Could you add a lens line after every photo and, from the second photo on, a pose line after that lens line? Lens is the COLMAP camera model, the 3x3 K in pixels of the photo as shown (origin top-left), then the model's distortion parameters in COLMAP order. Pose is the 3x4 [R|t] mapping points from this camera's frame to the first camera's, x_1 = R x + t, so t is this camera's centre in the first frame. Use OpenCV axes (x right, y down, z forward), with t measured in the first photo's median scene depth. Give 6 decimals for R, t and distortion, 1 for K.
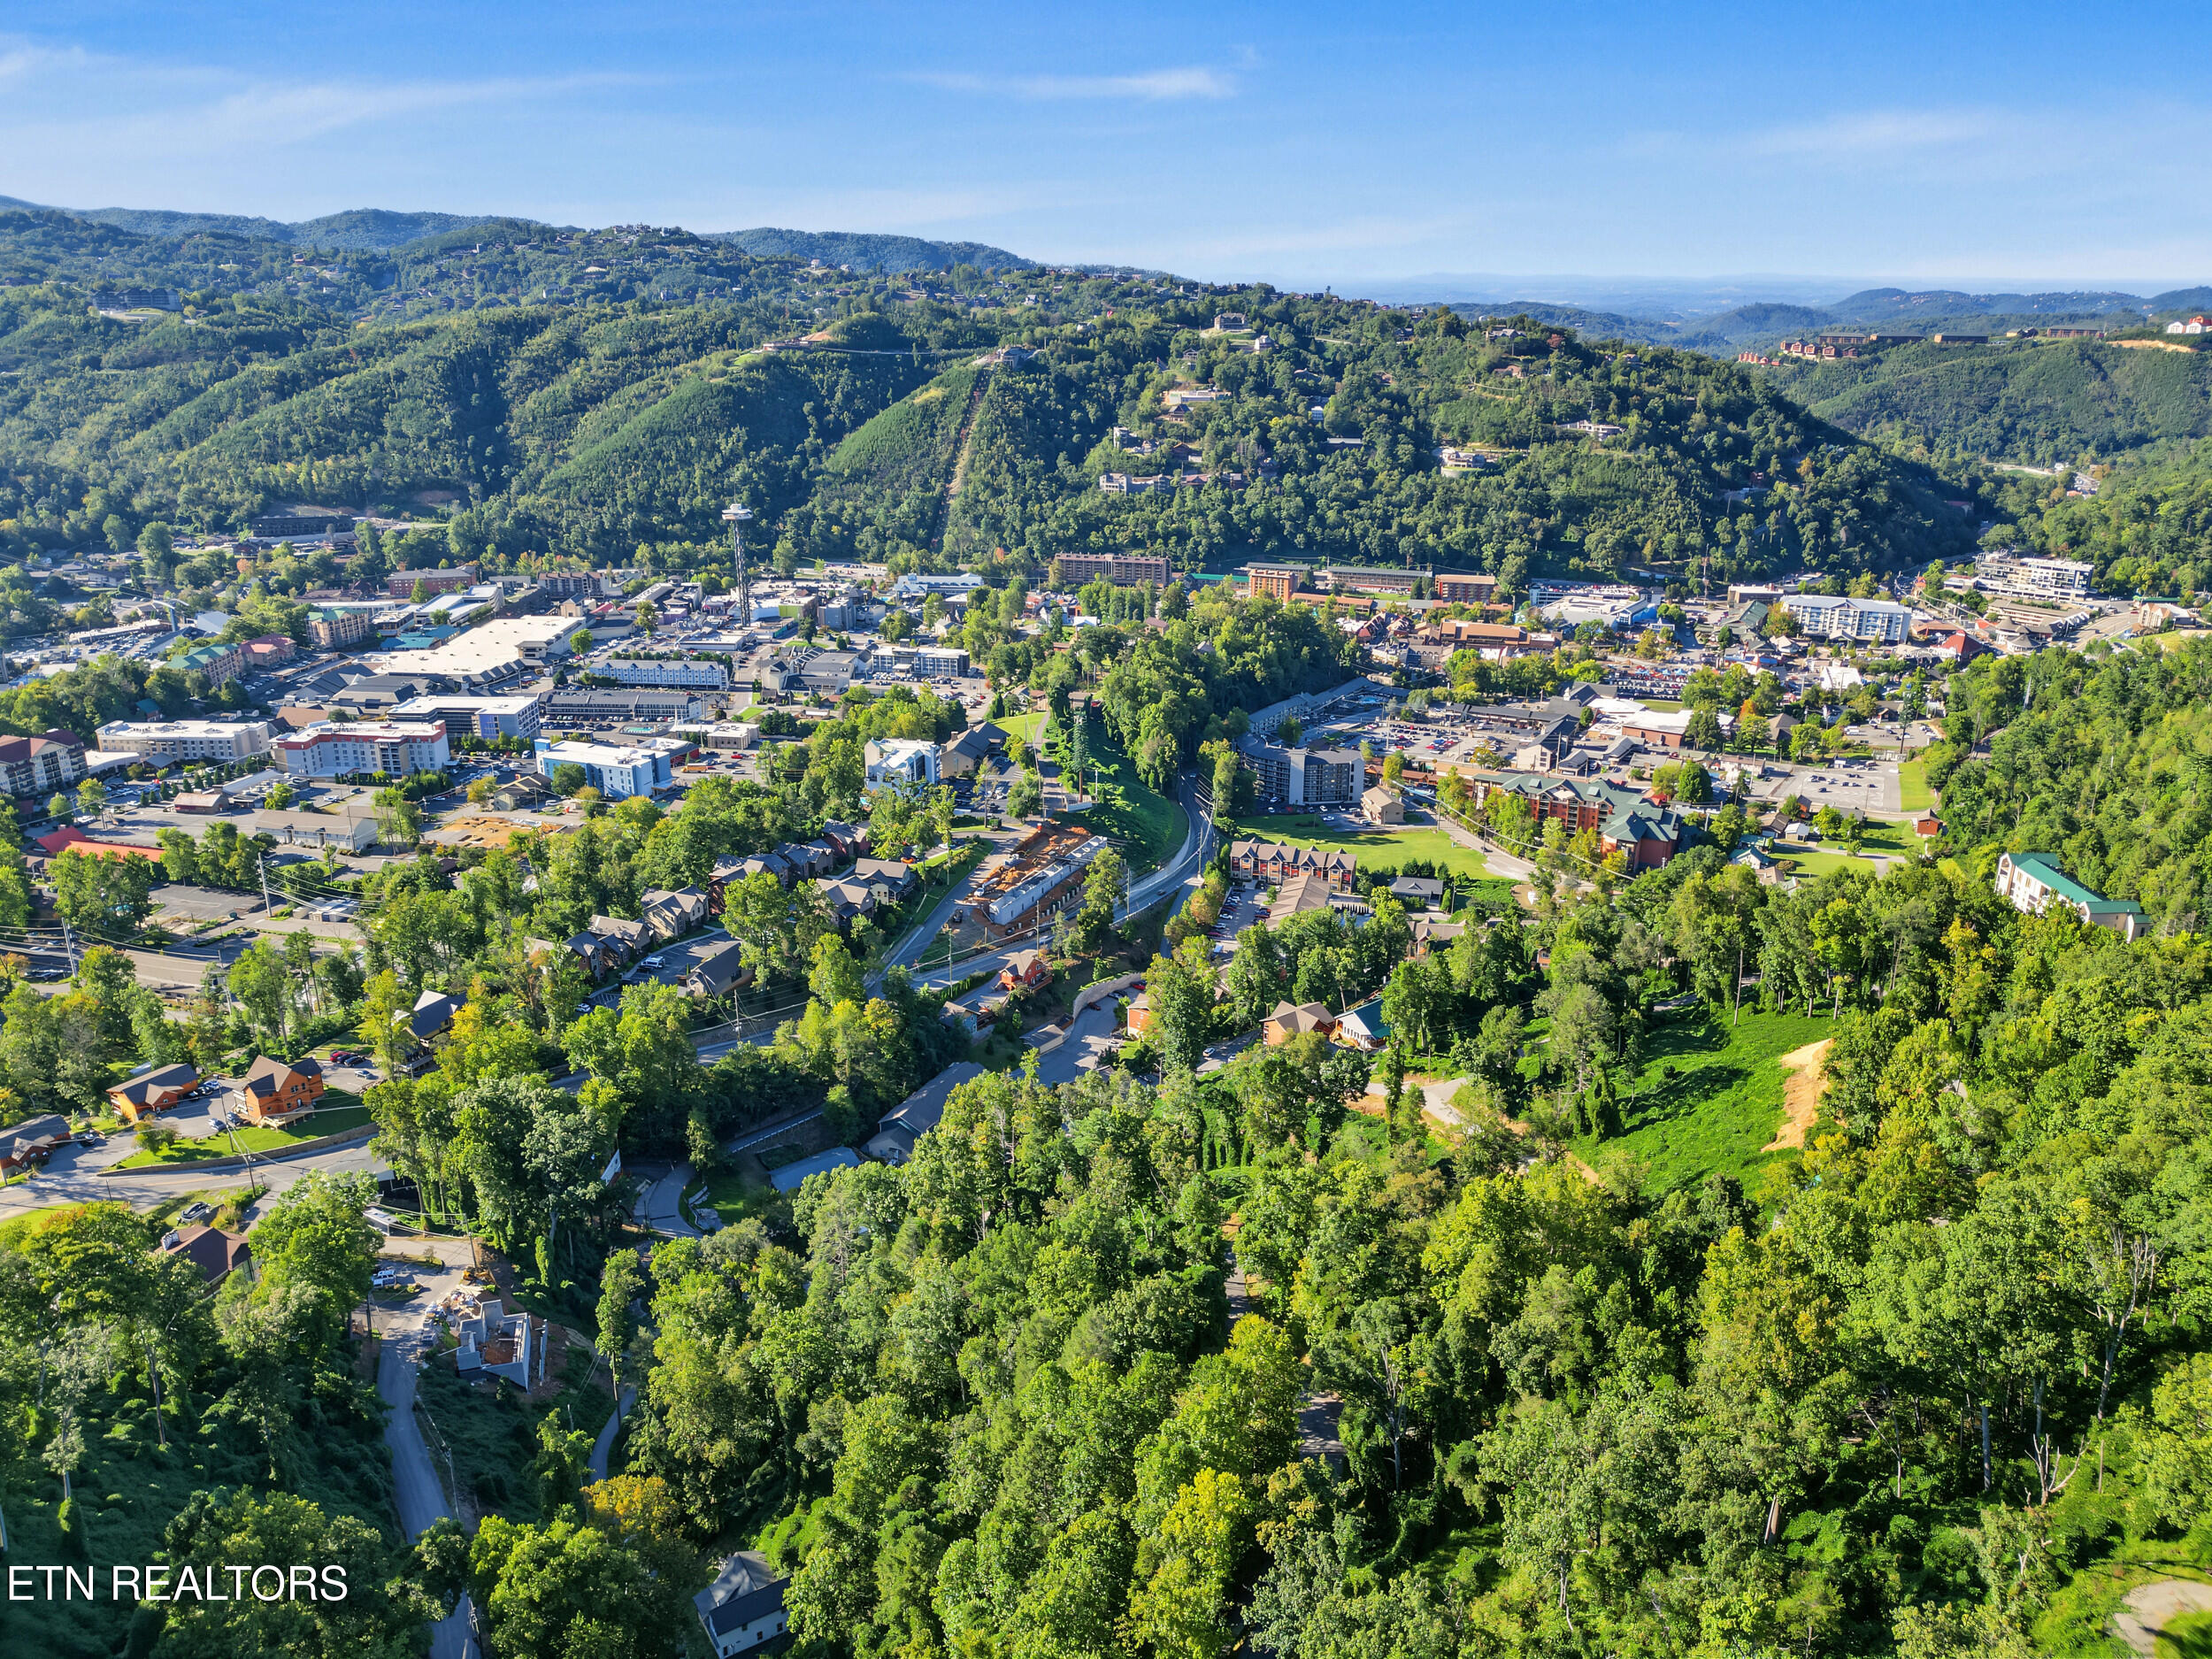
lens RADIAL K [[1600.5, 0, 1106.0], [0, 1600.5, 829.5], [0, 0, 1]] dist [-0.001882, -0.033569]
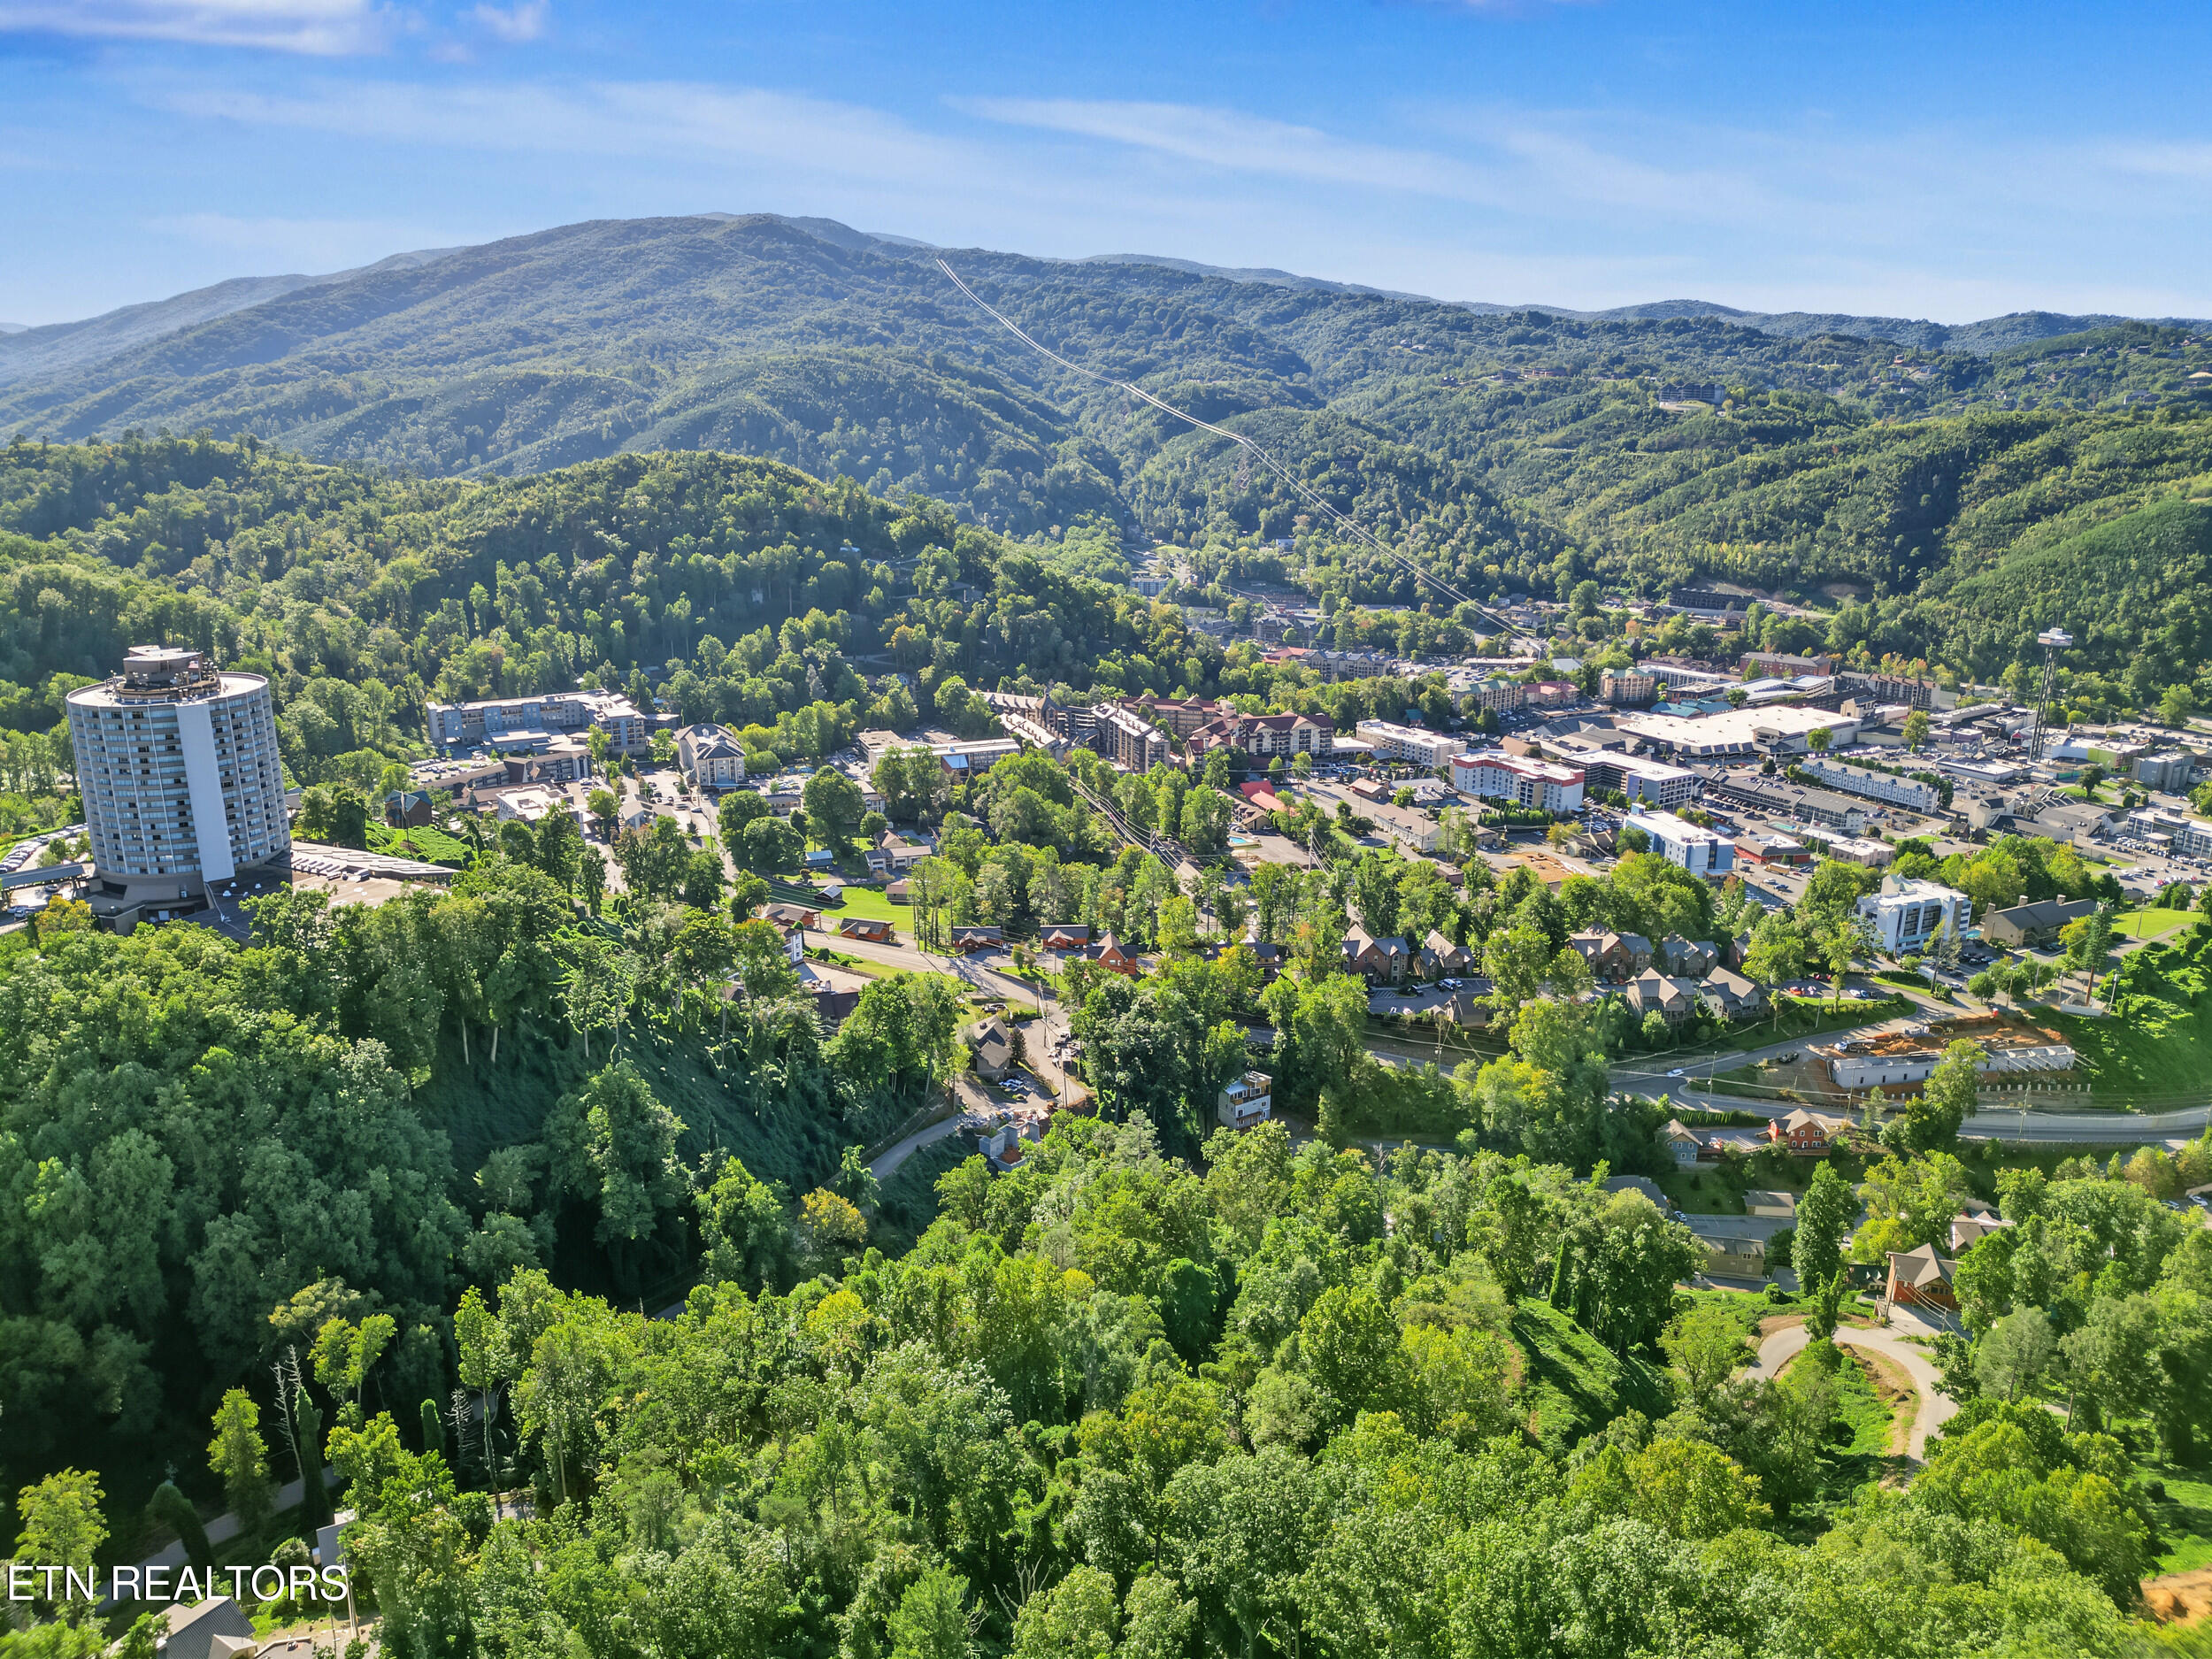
lens RADIAL K [[1600.5, 0, 1106.0], [0, 1600.5, 829.5], [0, 0, 1]] dist [-0.001882, -0.033569]
pose [[0.566047, 0.229036, -0.791918, 0.156162], [-0.275032, 0.958059, 0.080499, -0.015274], [0.777141, 0.172237, 0.605298, 0.047472]]
